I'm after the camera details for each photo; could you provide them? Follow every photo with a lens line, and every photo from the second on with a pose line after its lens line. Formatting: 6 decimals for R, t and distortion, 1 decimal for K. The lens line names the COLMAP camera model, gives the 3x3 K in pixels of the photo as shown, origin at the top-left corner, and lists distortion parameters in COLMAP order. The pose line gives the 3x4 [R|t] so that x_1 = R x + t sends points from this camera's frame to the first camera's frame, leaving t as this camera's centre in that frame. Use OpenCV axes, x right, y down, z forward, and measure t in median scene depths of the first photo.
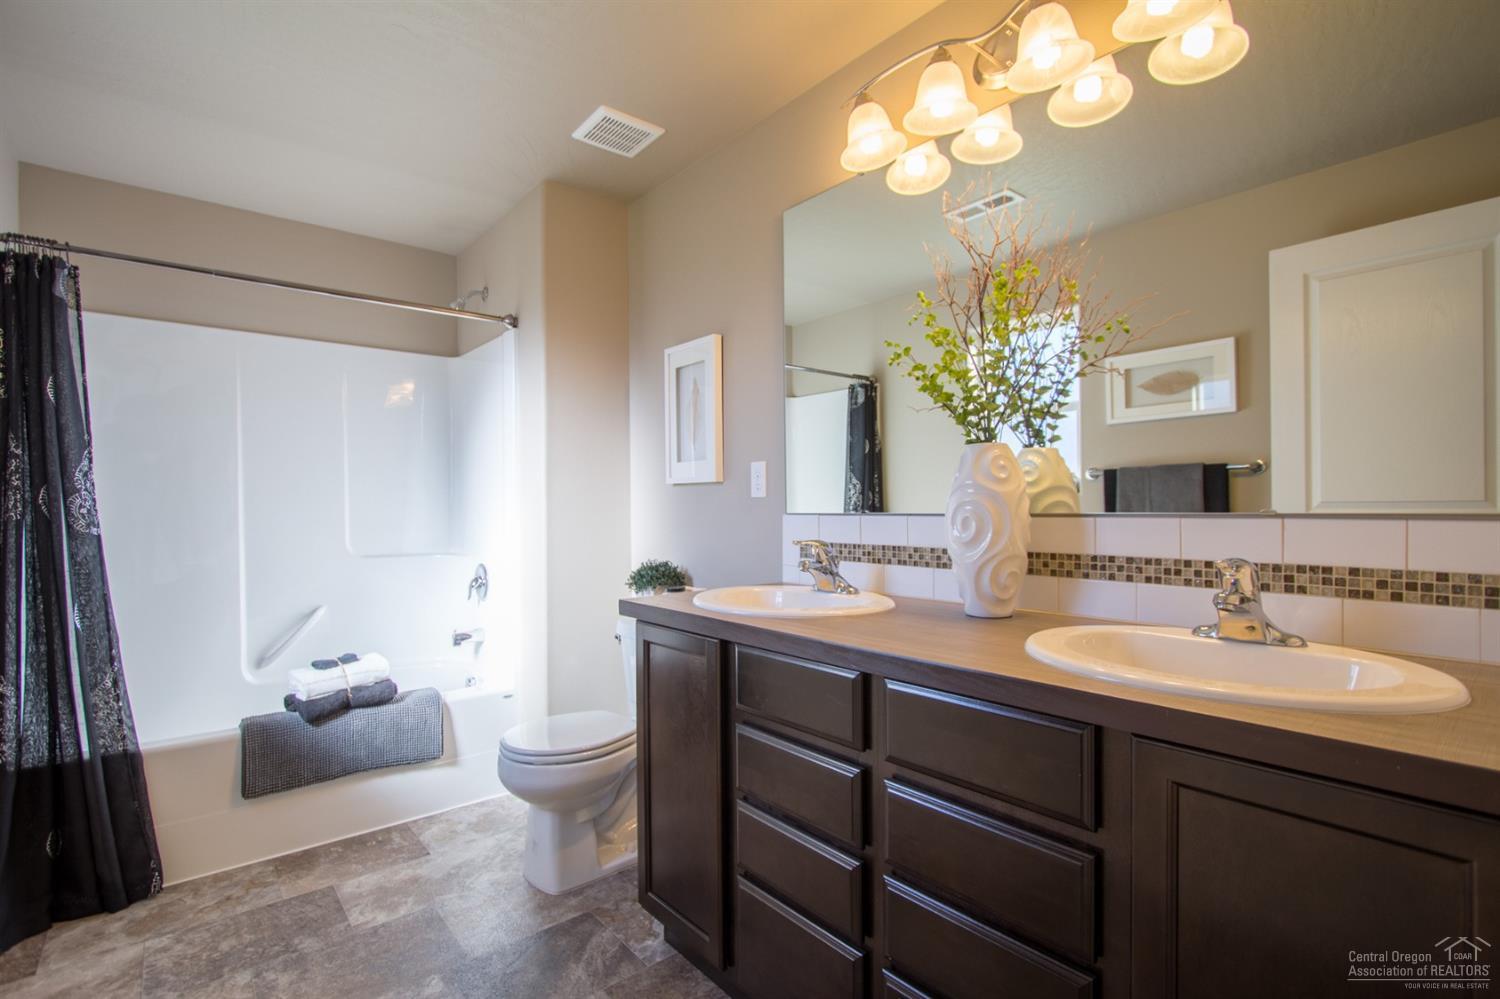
lens RADIAL K [[696.6, 0, 758.3], [0, 696.6, 499.6], [0, 0, 1]] dist [-0.009271, 0.000763]
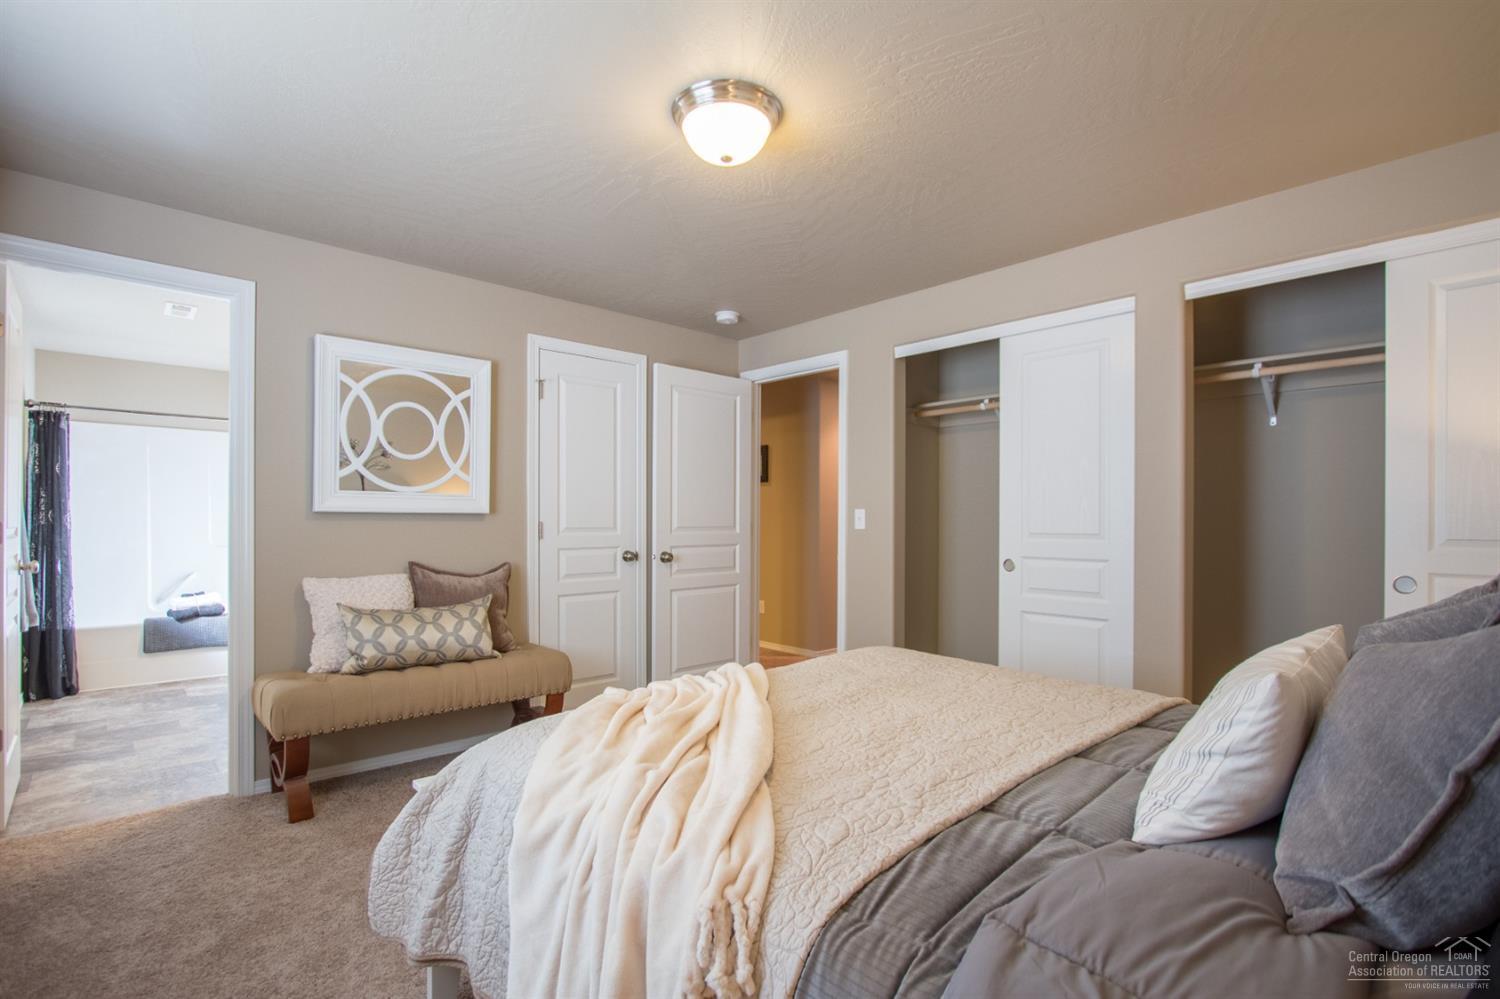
lens RADIAL K [[696.6, 0, 743.7], [0, 696.6, 511.3], [0, 0, 1]] dist [-0.009271, 0.000763]
pose [[0.999167, 0.010209, 0.039517, 0.991025], [-0.010372, 0.999939, 0.003924, -0.040693], [-0.039474, -0.004331, 0.999211, -1.178356]]
